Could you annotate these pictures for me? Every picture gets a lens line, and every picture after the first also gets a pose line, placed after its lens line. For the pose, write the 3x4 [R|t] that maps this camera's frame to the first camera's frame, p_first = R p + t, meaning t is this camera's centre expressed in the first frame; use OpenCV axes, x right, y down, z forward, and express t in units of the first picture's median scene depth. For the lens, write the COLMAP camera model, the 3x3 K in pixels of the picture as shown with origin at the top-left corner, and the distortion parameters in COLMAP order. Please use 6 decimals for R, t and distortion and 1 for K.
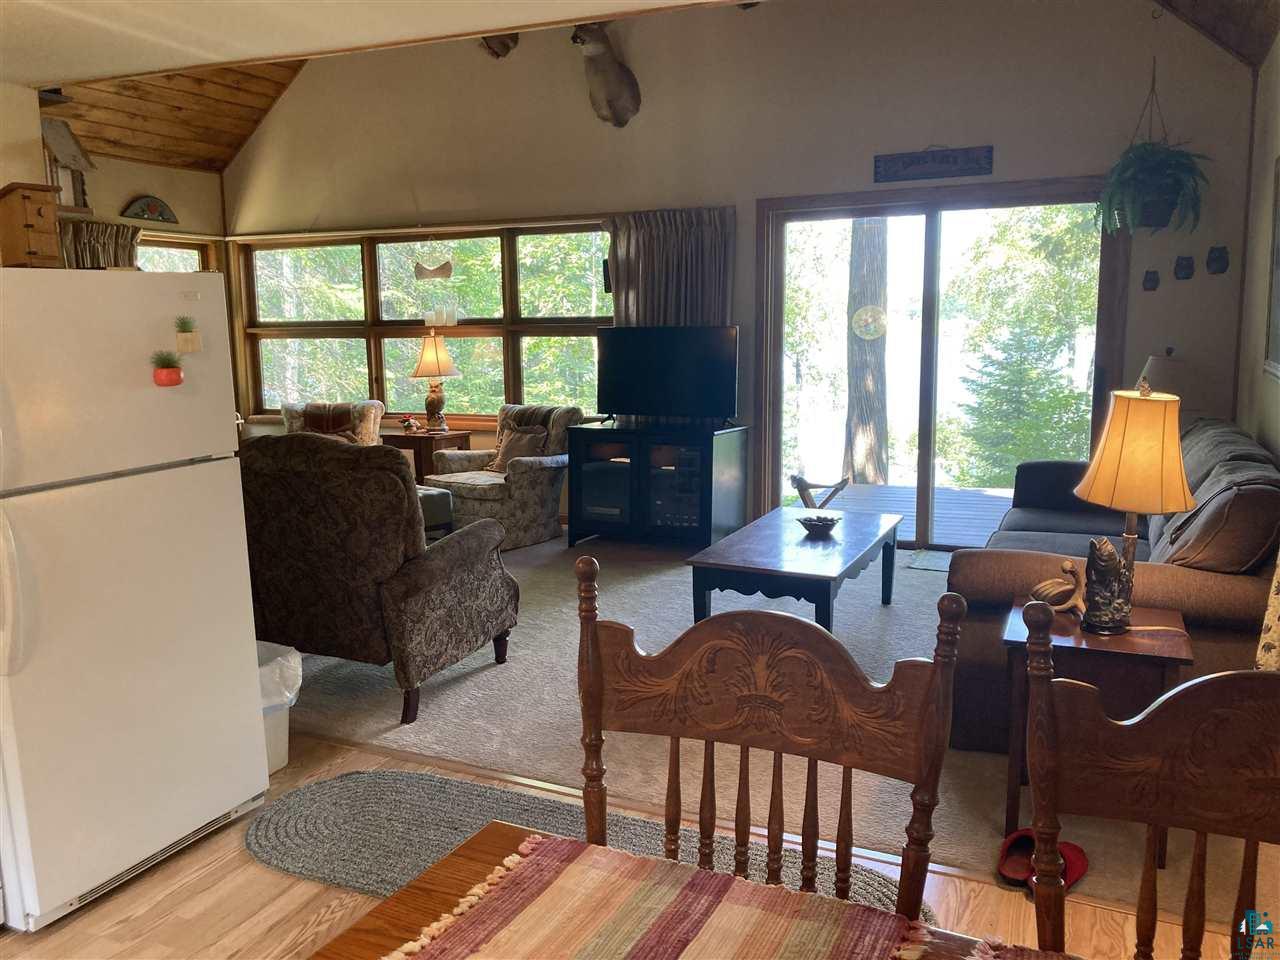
lens RADIAL K [[1037.9, 0, 640.0], [0, 1037.9, 480.0], [0, 0, 1]] dist [-0.005694, 0.002606]
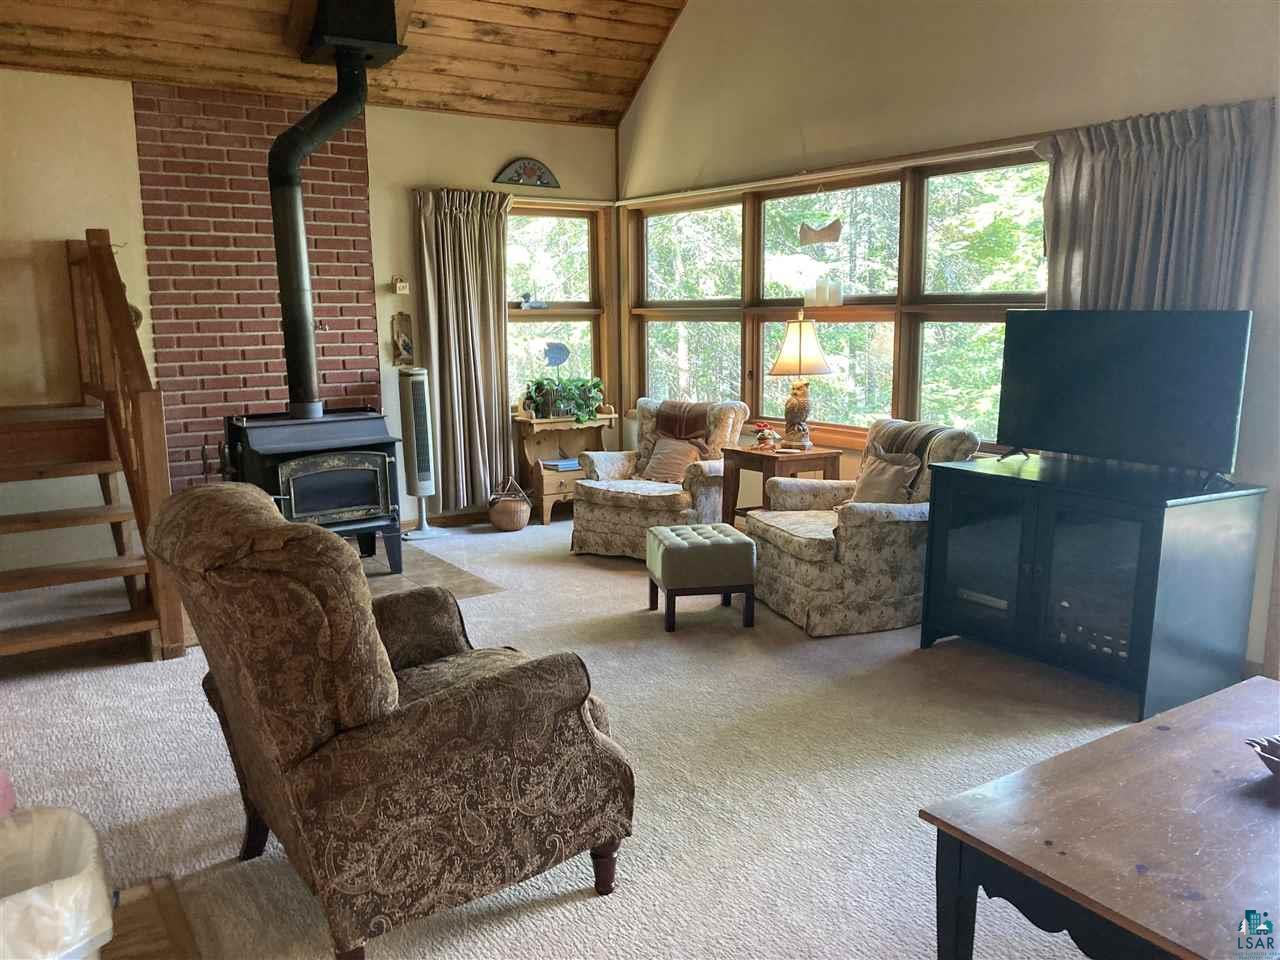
lens RADIAL K [[1036.3, 0, 640.0], [0, 1036.3, 480.0], [0, 0, 1]] dist [0.001782, -0.009773]
pose [[0.850693, 0.090835, -0.517755, 0.098998], [-0.078936, 0.995863, 0.045018, -0.049518], [0.519702, 0.002573, 0.854344, 0.308843]]
